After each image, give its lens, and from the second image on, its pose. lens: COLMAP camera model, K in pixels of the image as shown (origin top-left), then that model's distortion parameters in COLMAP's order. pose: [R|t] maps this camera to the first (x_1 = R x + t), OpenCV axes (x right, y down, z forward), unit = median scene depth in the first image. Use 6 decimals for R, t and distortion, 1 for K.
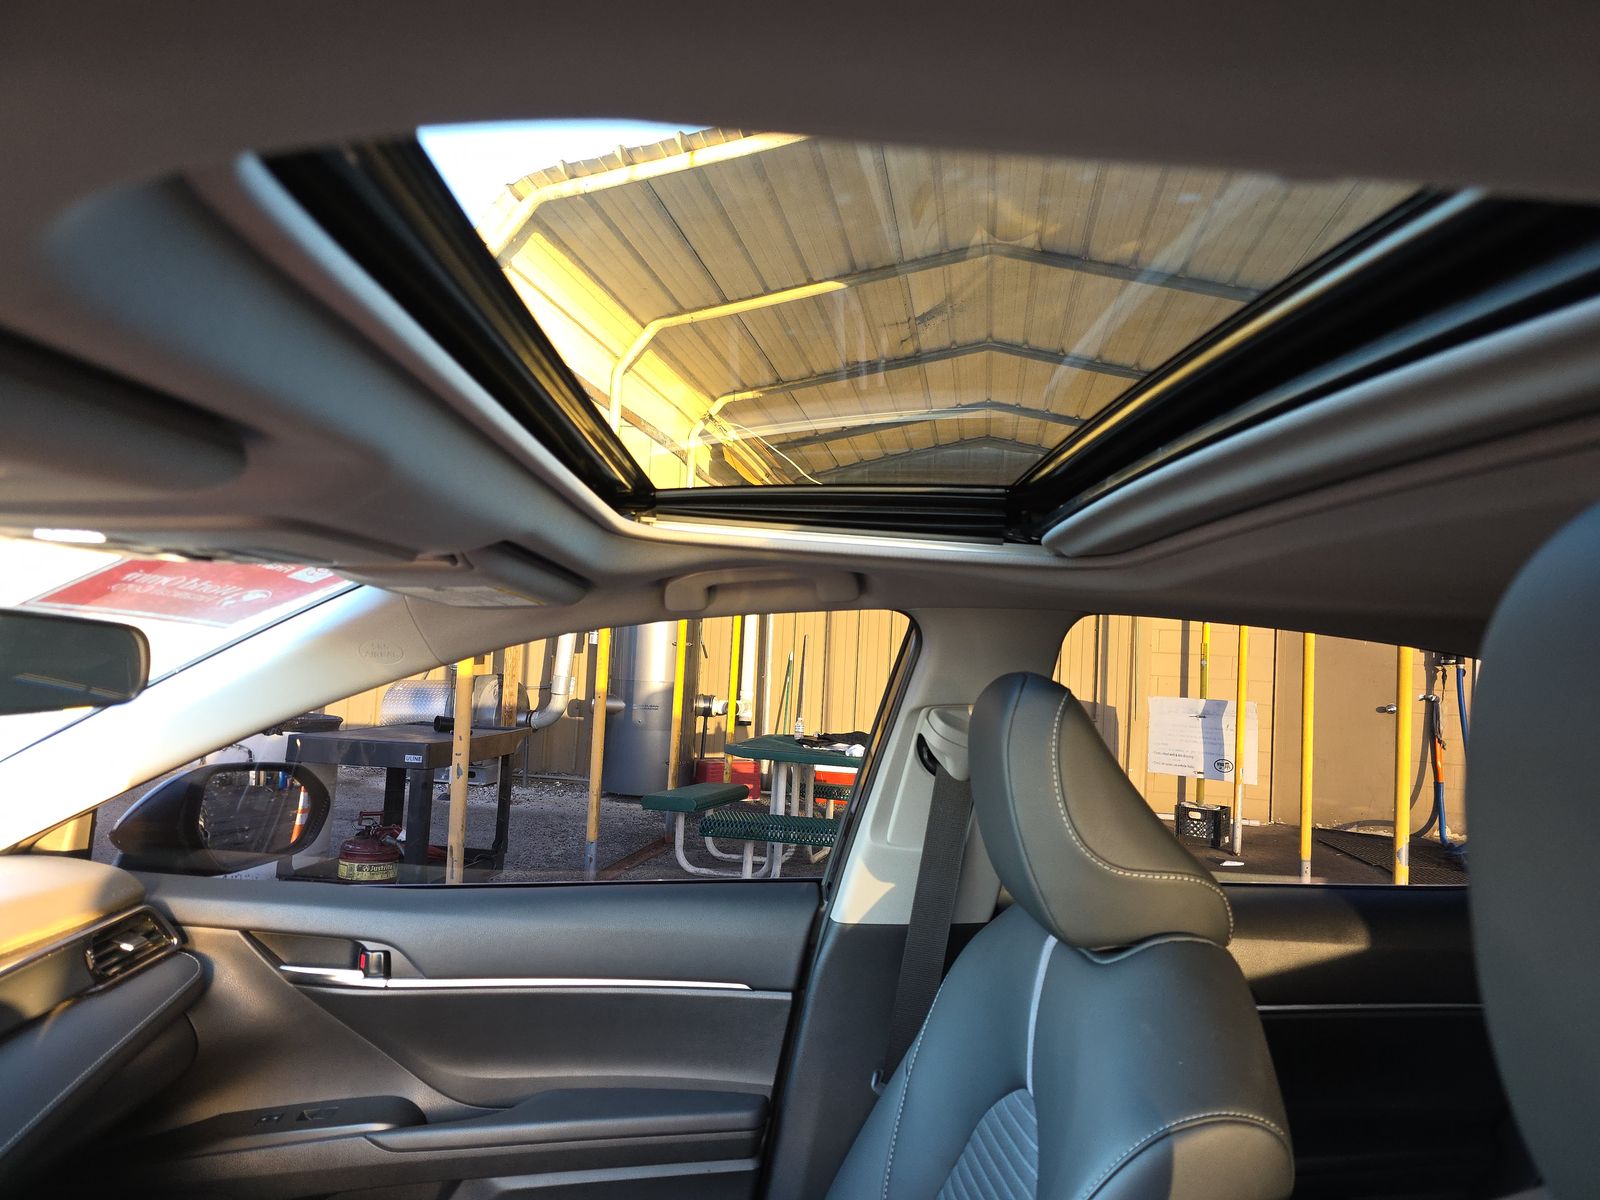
lens RADIAL K [[1049.6, 0, 802.7], [0, 1049.6, 596.7], [0, 0, 1]] dist [-0.000042, -0.009829]
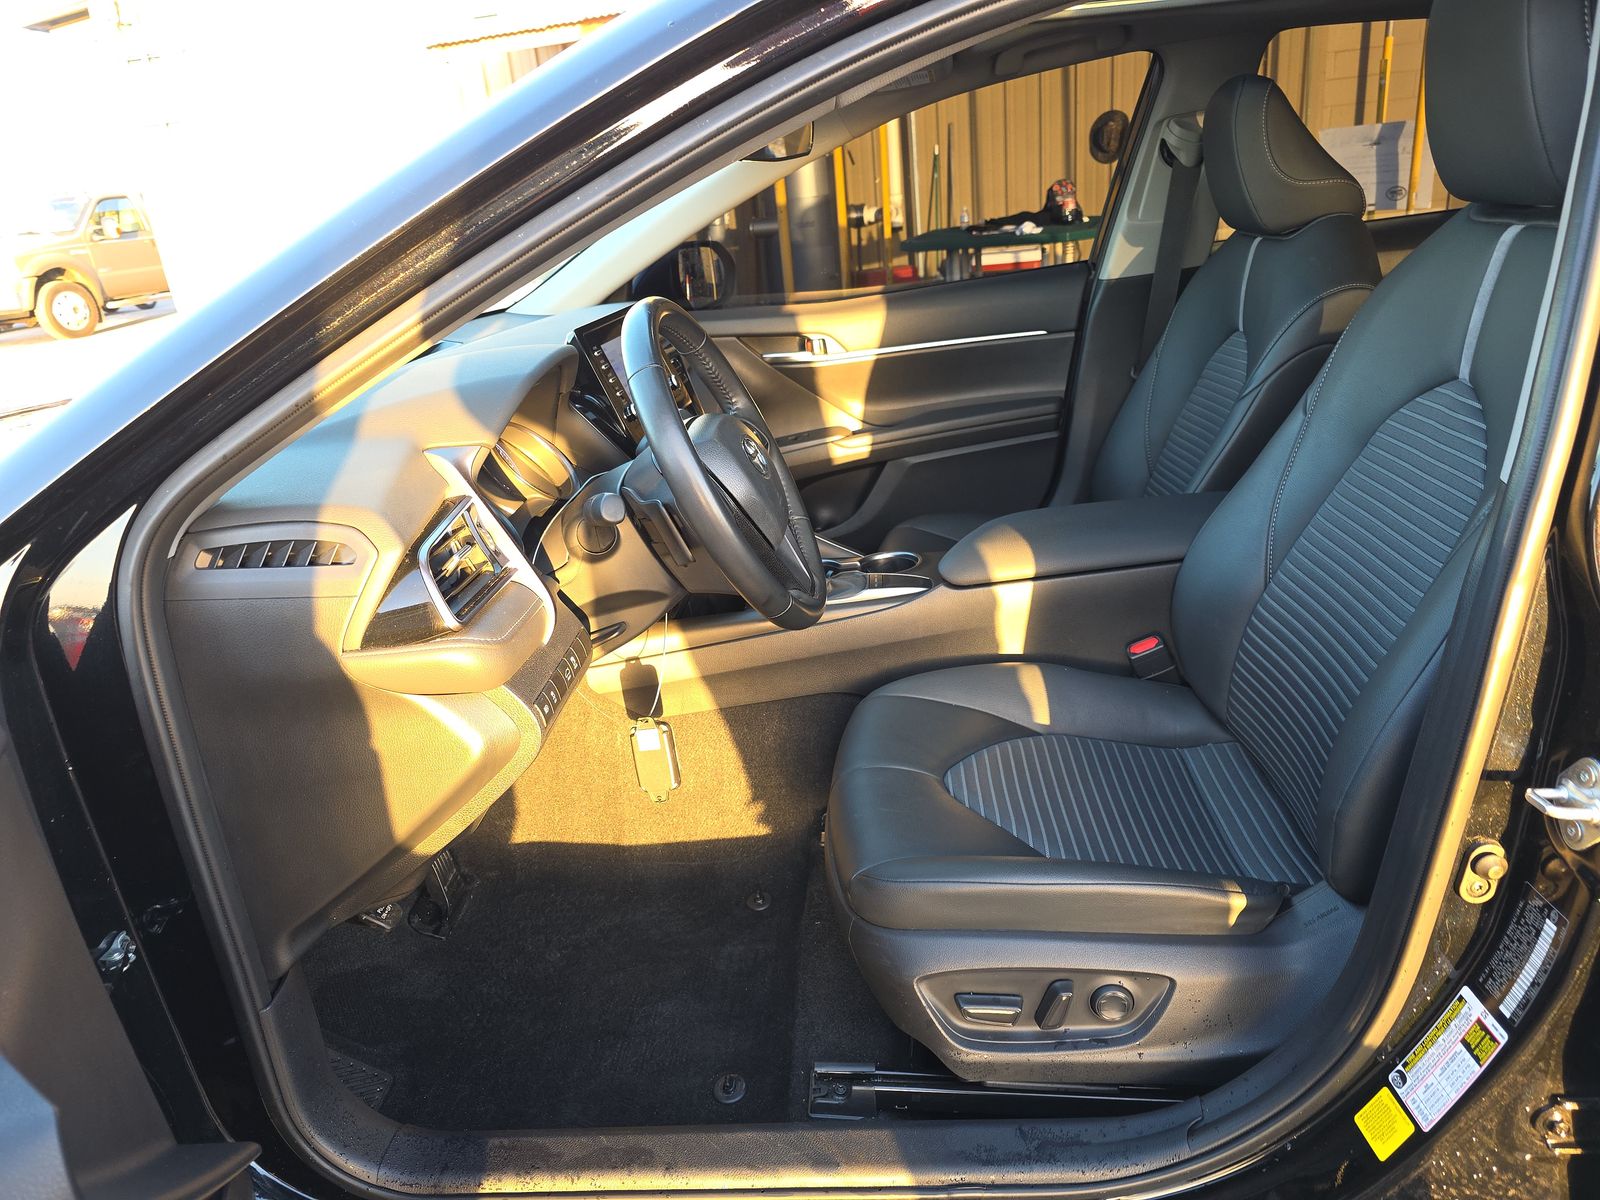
lens RADIAL K [[1049.6, 0, 796.0], [0, 1049.6, 599.7], [0, 0, 1]] dist [-0.000042, -0.009829]
pose [[0.983032, -0.092564, -0.158367, -0.211648], [0.151900, 0.894764, 0.419910, 0.009071], [0.102832, -0.436841, 0.893642, -0.644746]]
